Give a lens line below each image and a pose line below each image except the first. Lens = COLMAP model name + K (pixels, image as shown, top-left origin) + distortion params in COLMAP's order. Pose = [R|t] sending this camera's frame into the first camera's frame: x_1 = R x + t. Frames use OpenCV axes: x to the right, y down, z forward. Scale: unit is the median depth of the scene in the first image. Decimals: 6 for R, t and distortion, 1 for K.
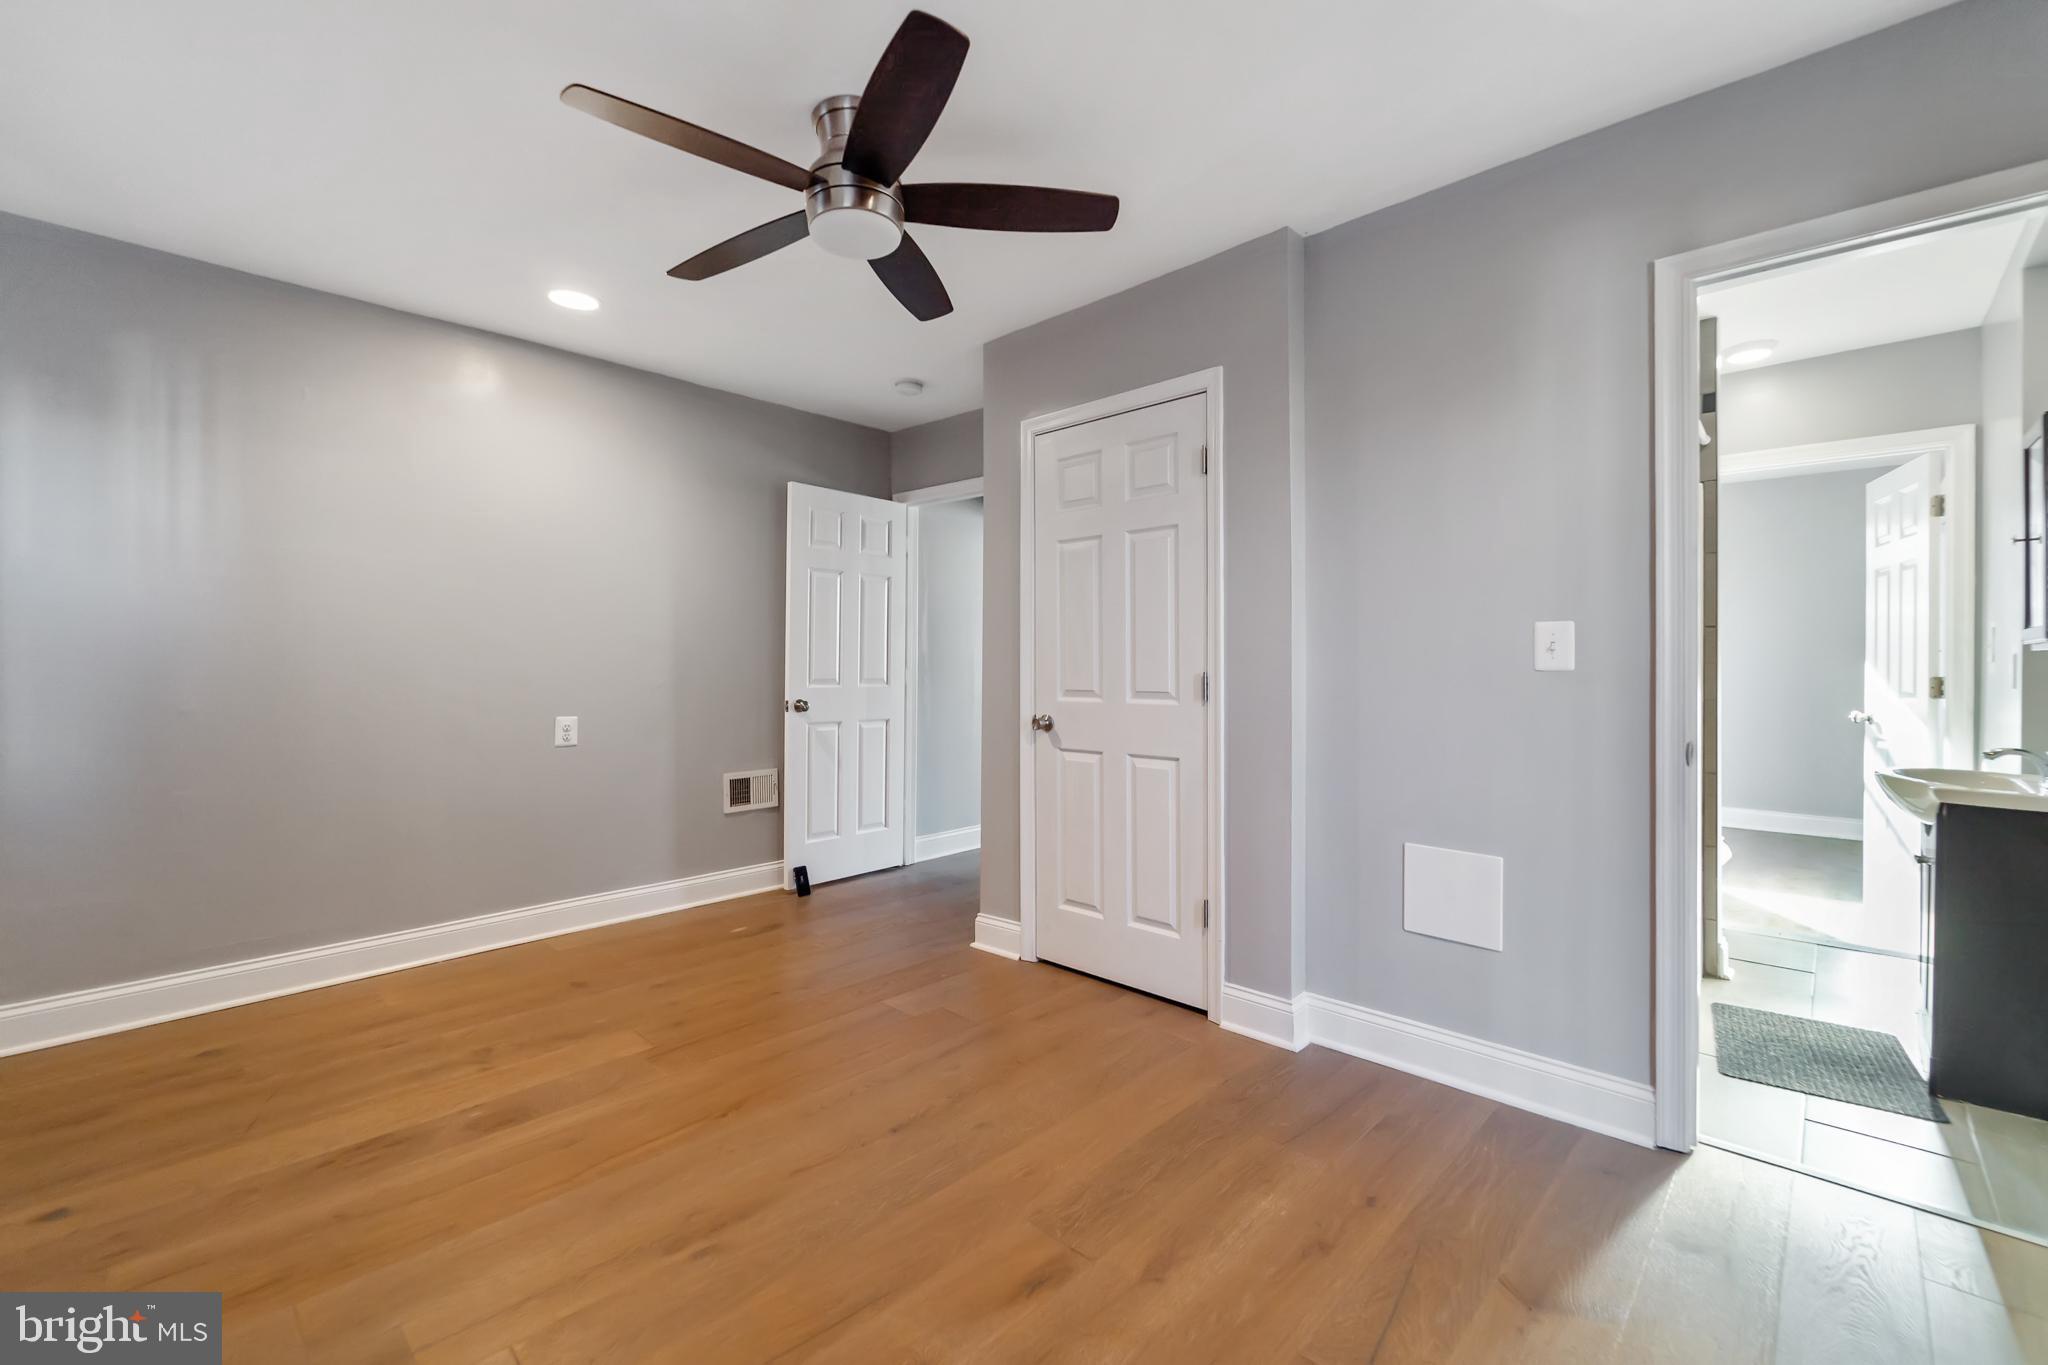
lens RADIAL K [[849.9, 0, 1016.1], [0, 849.9, 672.1], [0, 0, 1]] dist [0.000051, 0.000137]
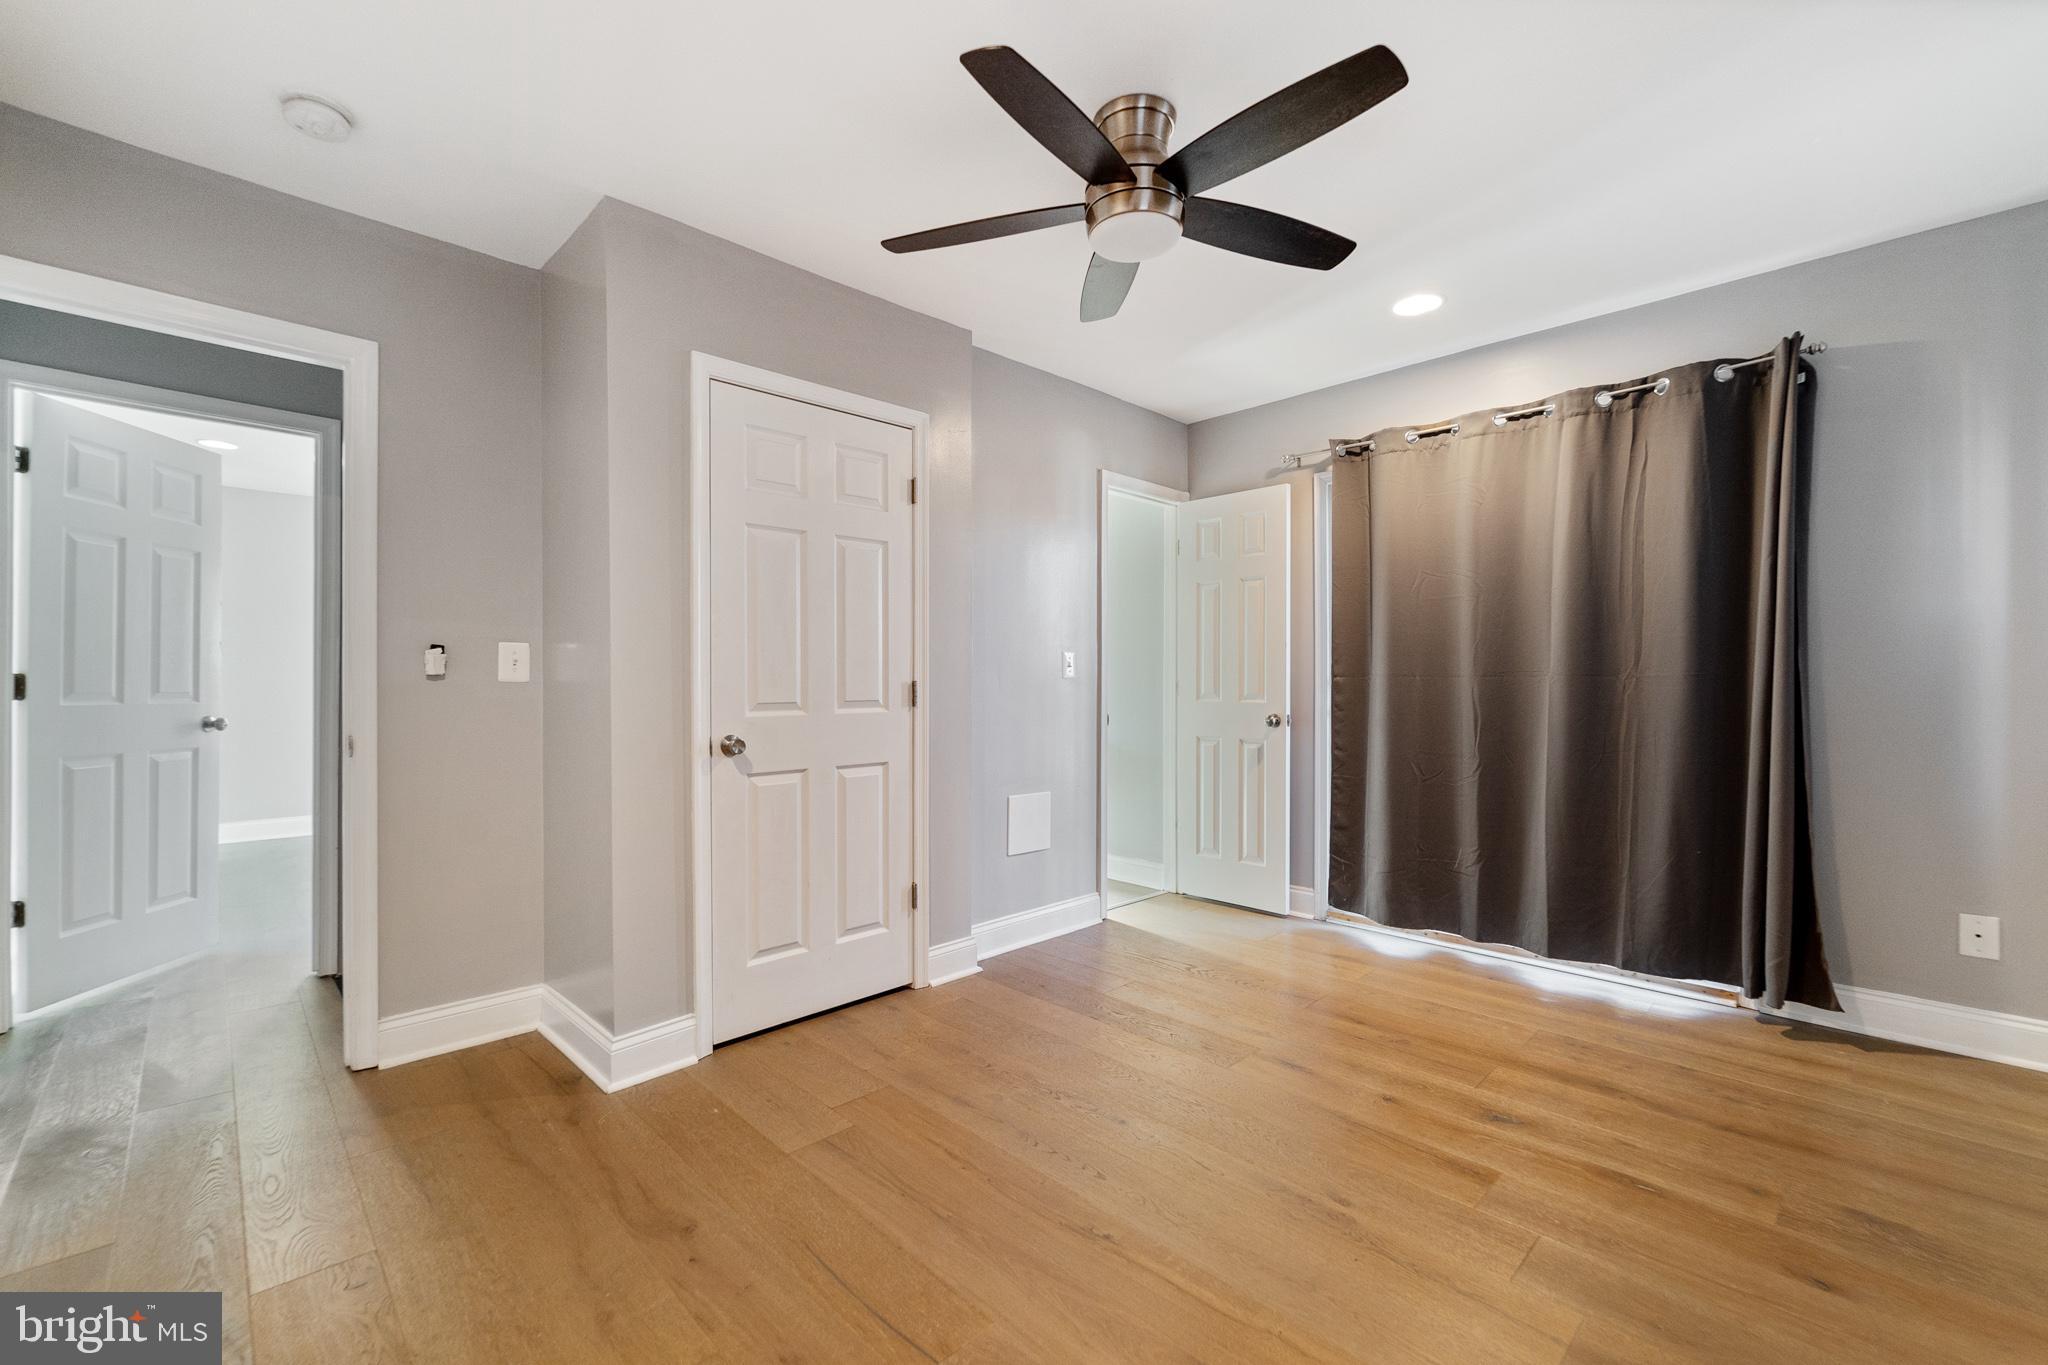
lens RADIAL K [[849.9, 0, 1015.4], [0, 849.9, 685.0], [0, 0, 1]] dist [0.000051, 0.000137]
pose [[0.033876, -0.011427, 0.999361, -0.861324], [-0.001614, 0.999933, 0.011488, -0.007654], [-0.999425, -0.002002, 0.033856, 0.802937]]
